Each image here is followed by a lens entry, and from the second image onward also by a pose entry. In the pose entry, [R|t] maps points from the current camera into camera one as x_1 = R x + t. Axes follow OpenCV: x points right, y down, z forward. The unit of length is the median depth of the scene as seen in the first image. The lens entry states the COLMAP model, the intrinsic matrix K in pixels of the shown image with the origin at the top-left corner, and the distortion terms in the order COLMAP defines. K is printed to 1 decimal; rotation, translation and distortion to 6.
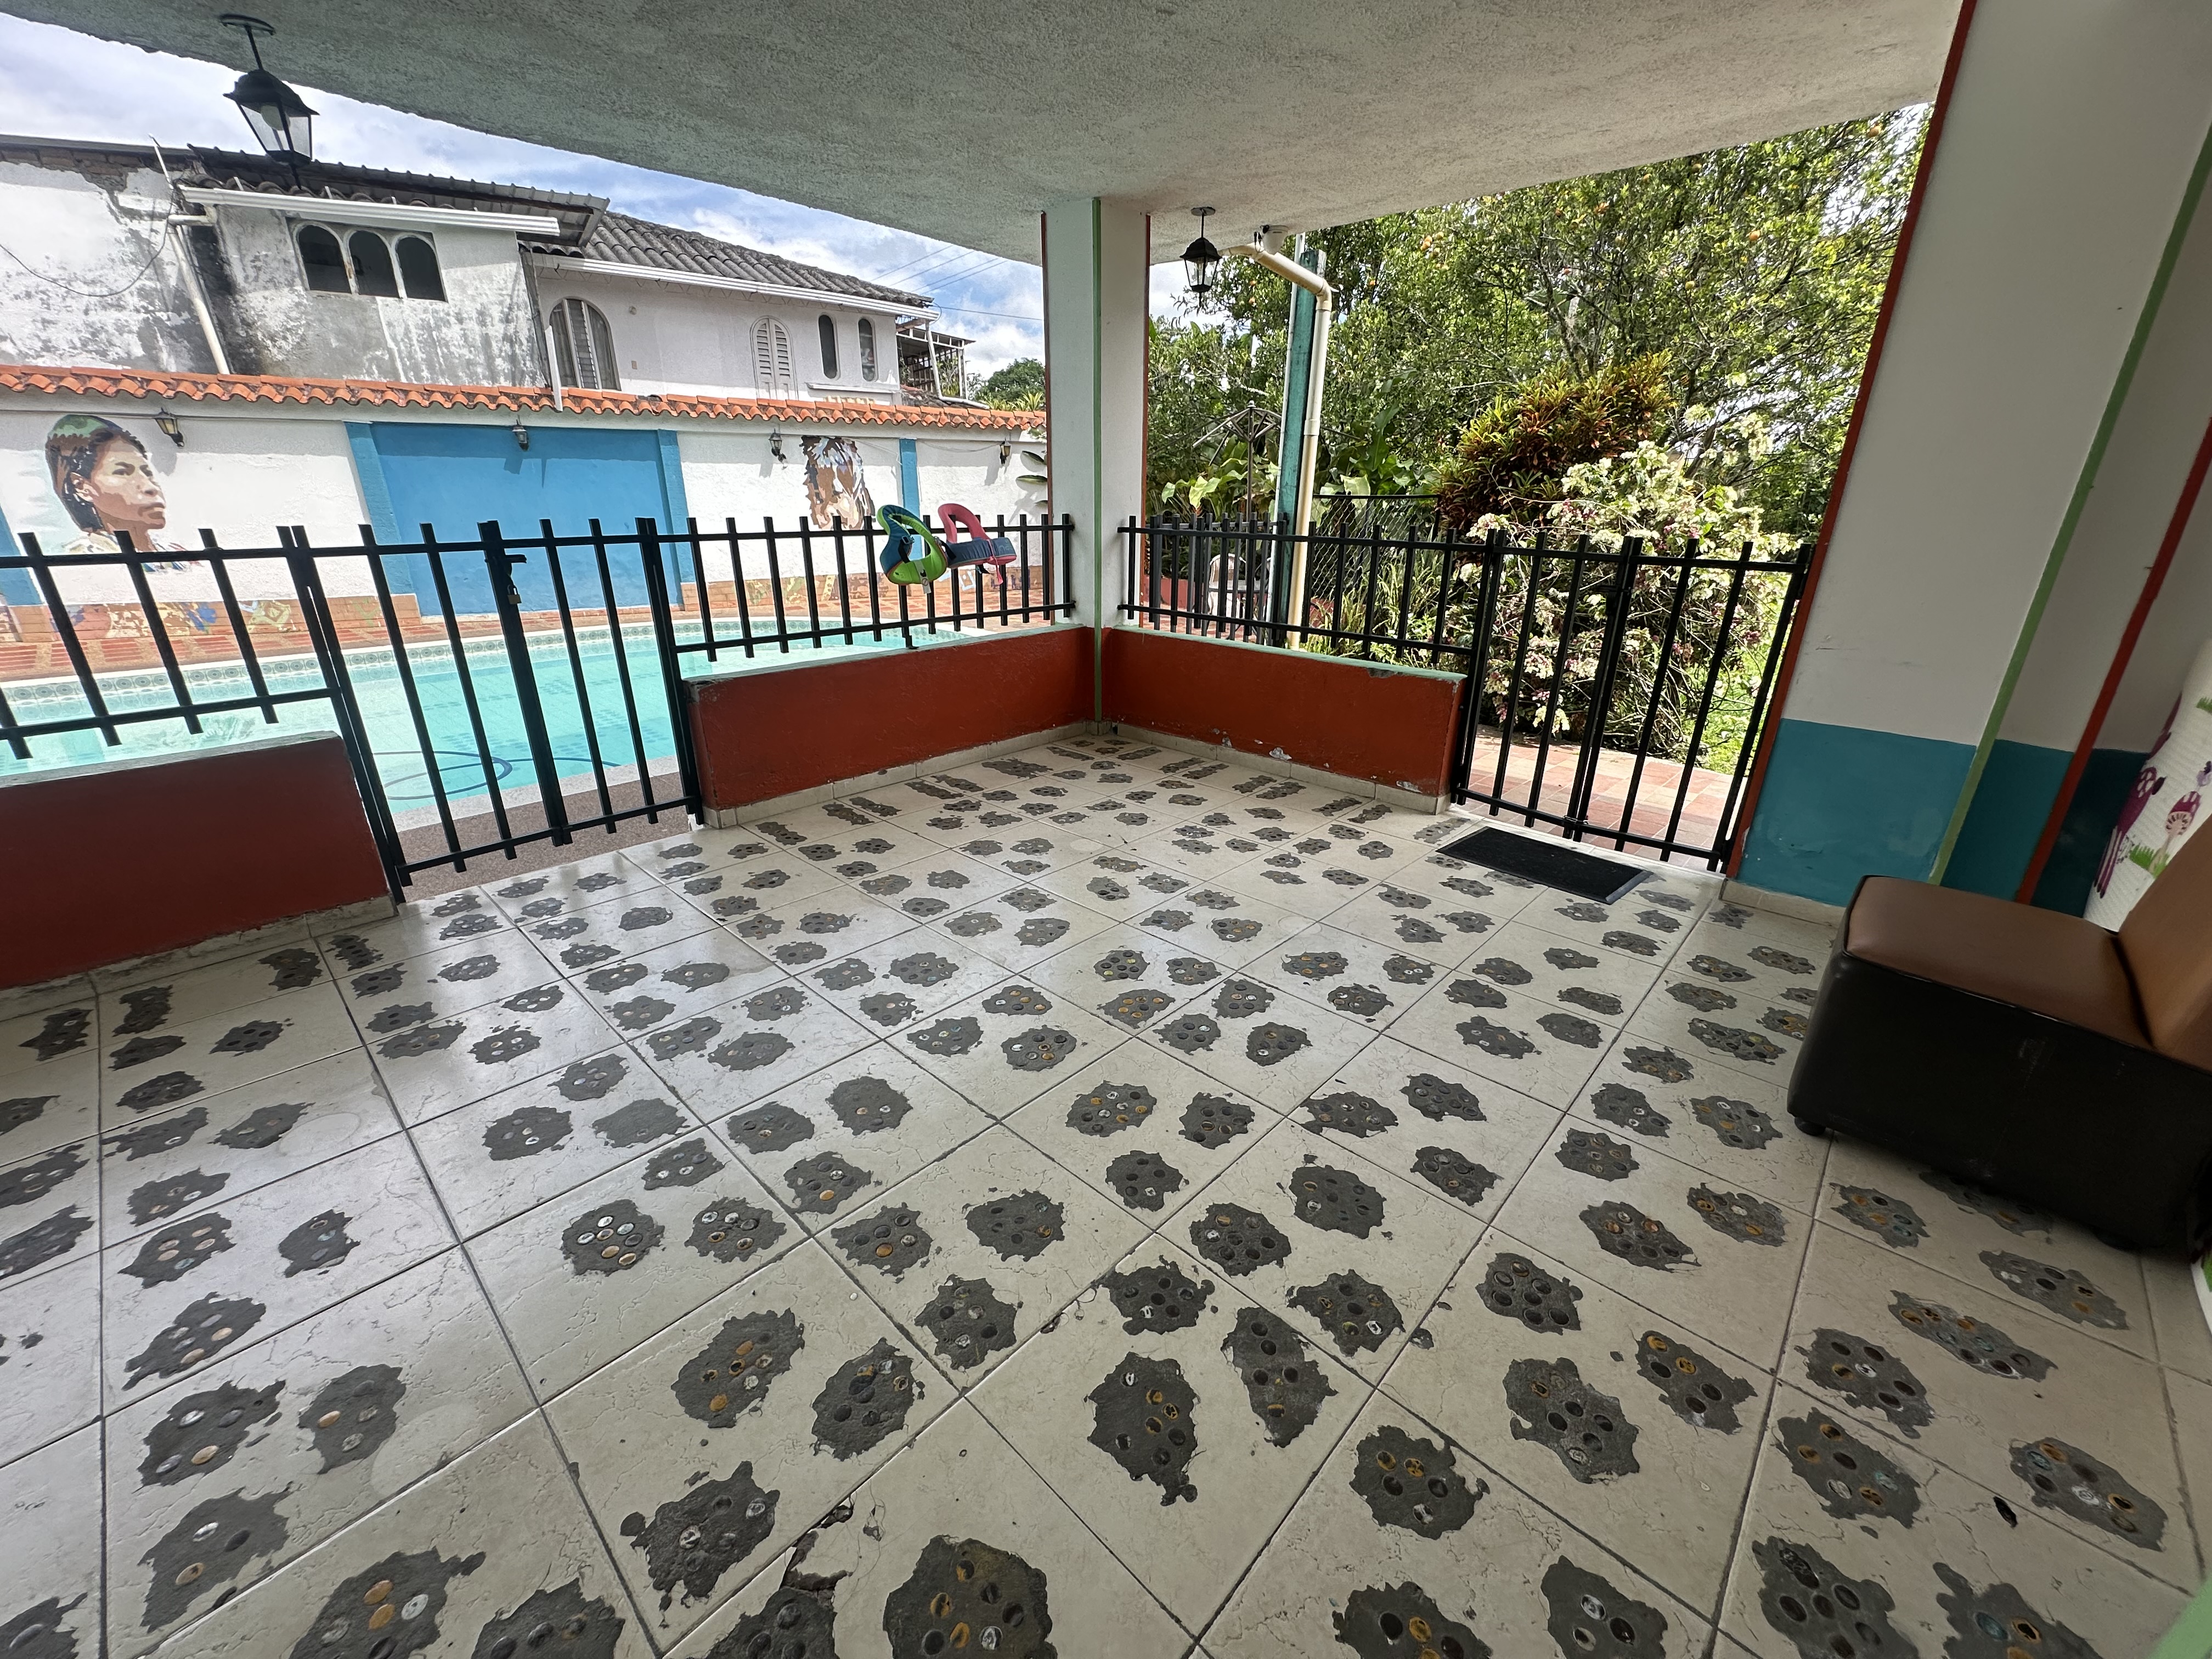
lens RADIAL K [[887.2, 0, 1106.0], [0, 887.2, 829.5], [0, 0, 1]] dist [-0.011539, 0.002692]
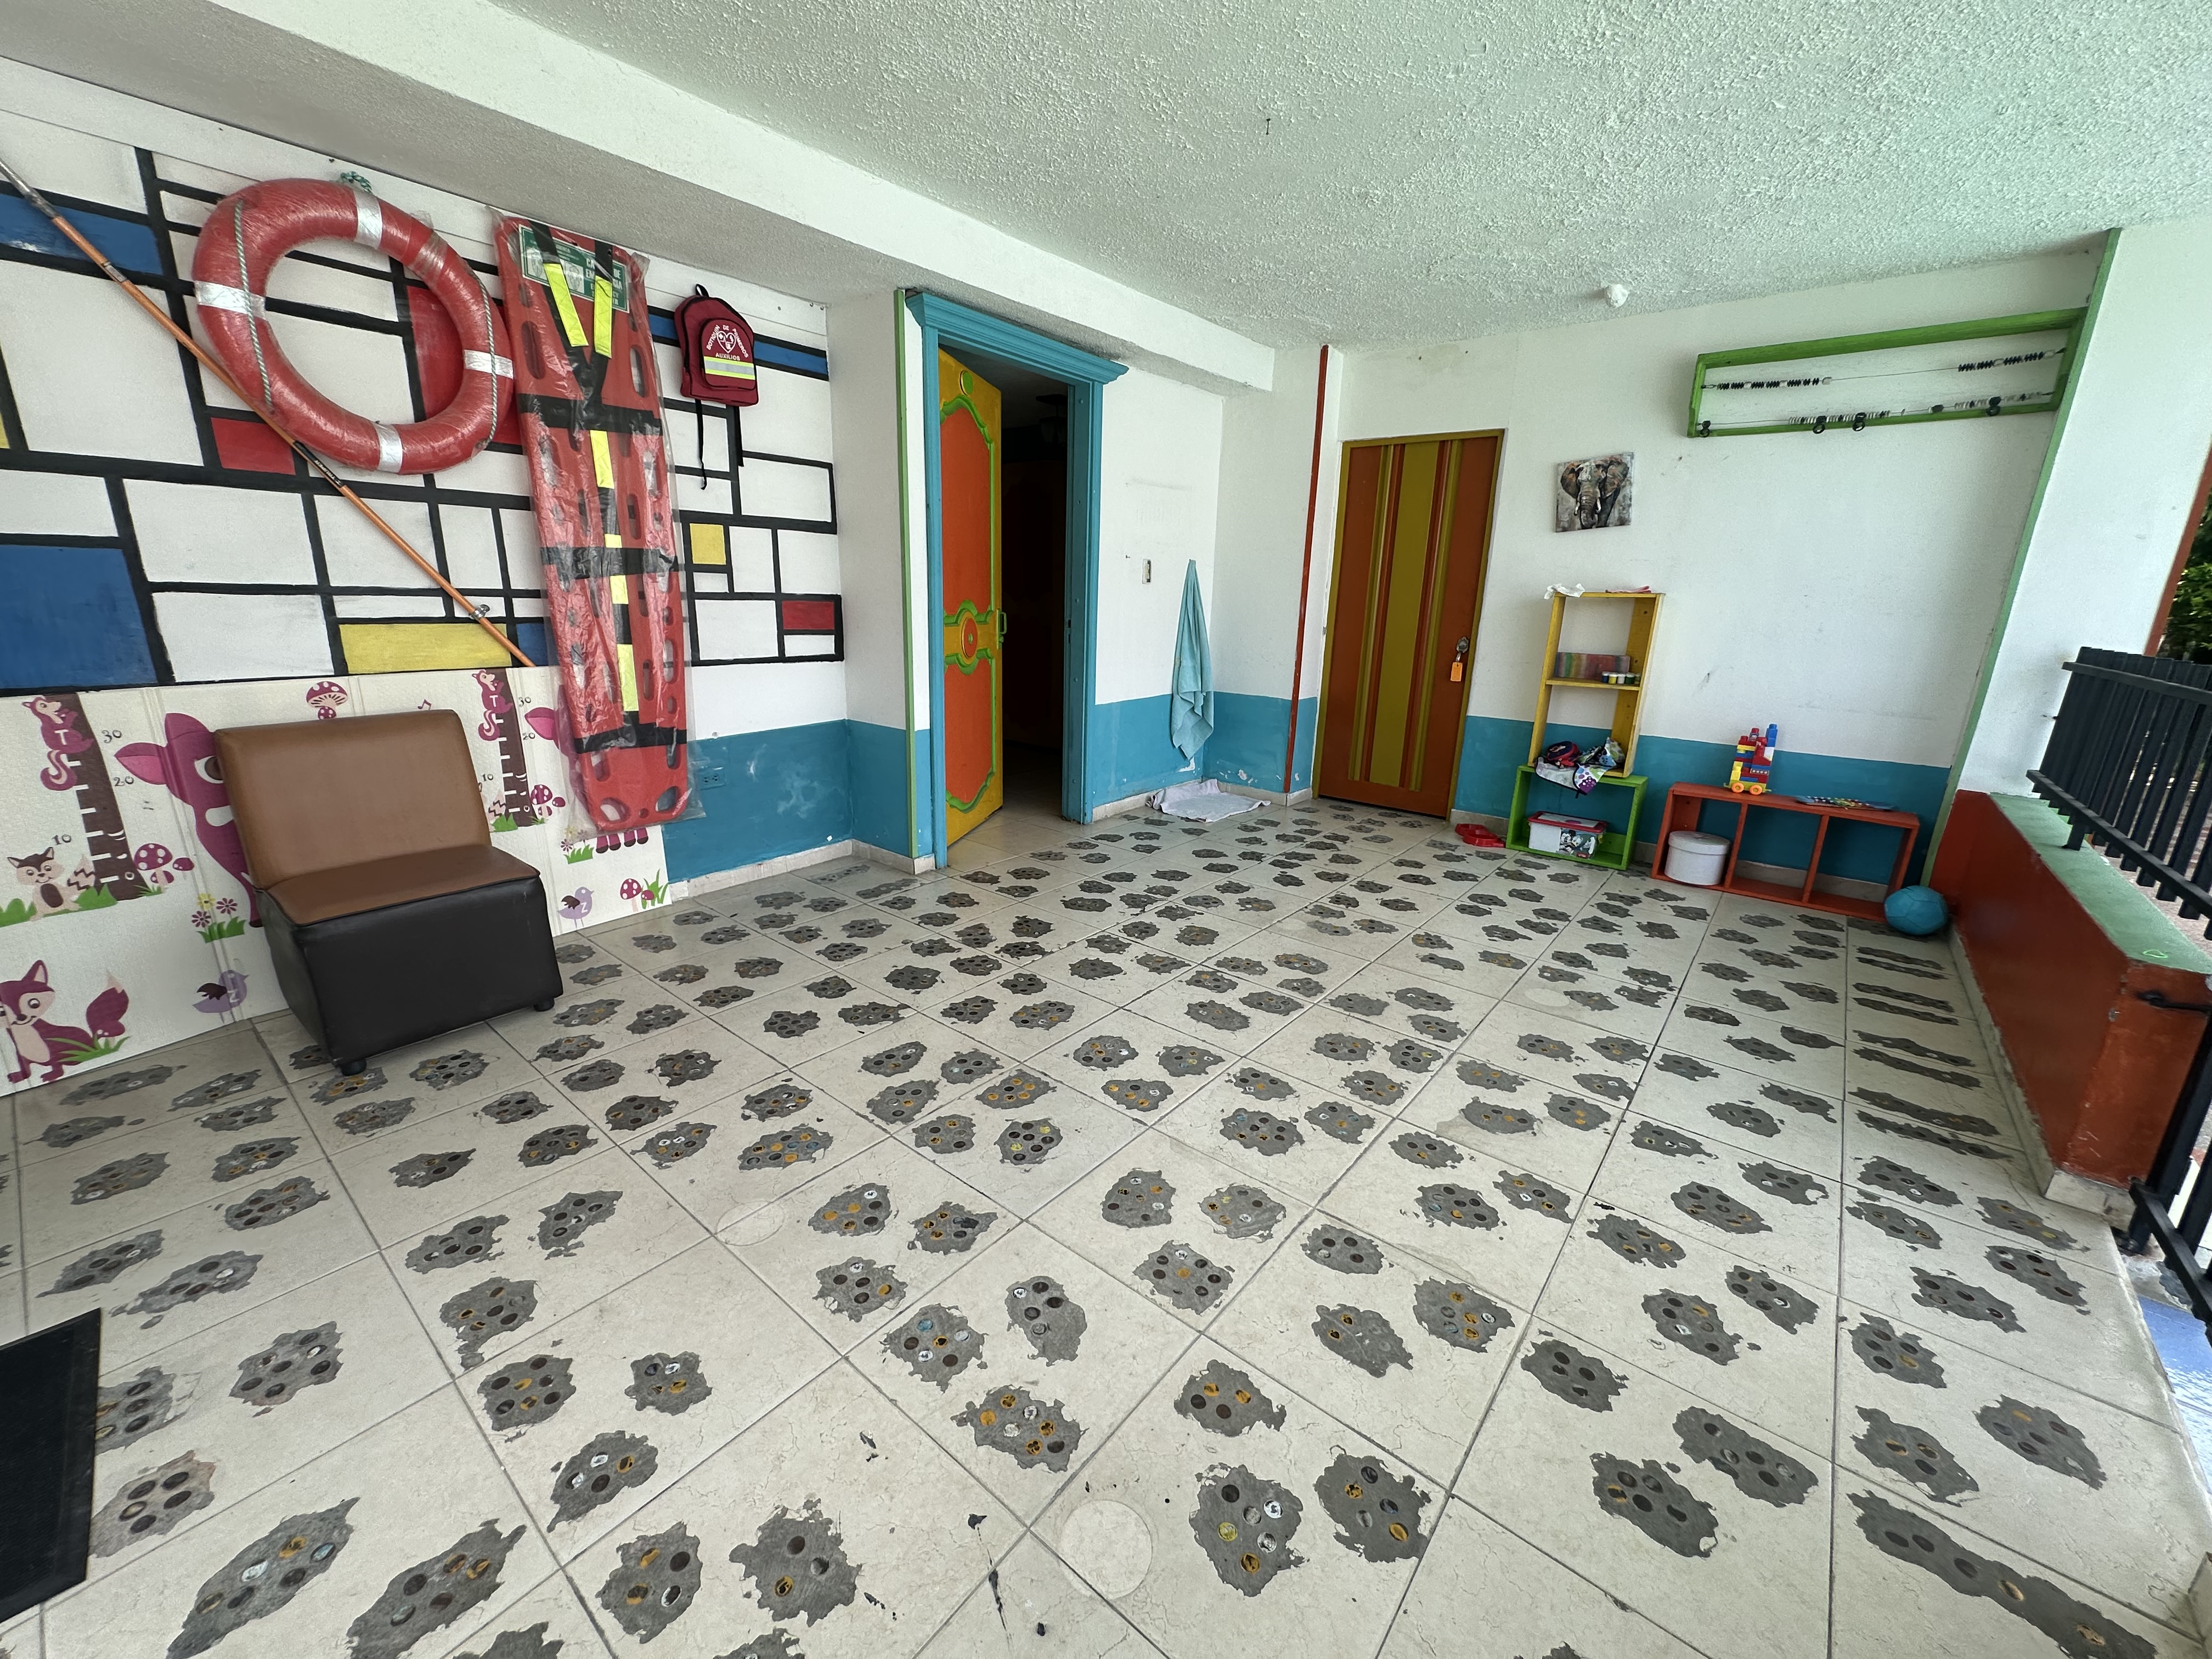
lens RADIAL K [[887.2, 0, 1106.0], [0, 887.2, 829.5], [0, 0, 1]] dist [-0.011539, 0.002692]
pose [[-0.997185, -0.014634, -0.073537, 0.012419], [-0.055474, 0.803820, 0.592280, -0.633698], [0.050444, 0.594692, -0.802369, 1.647456]]
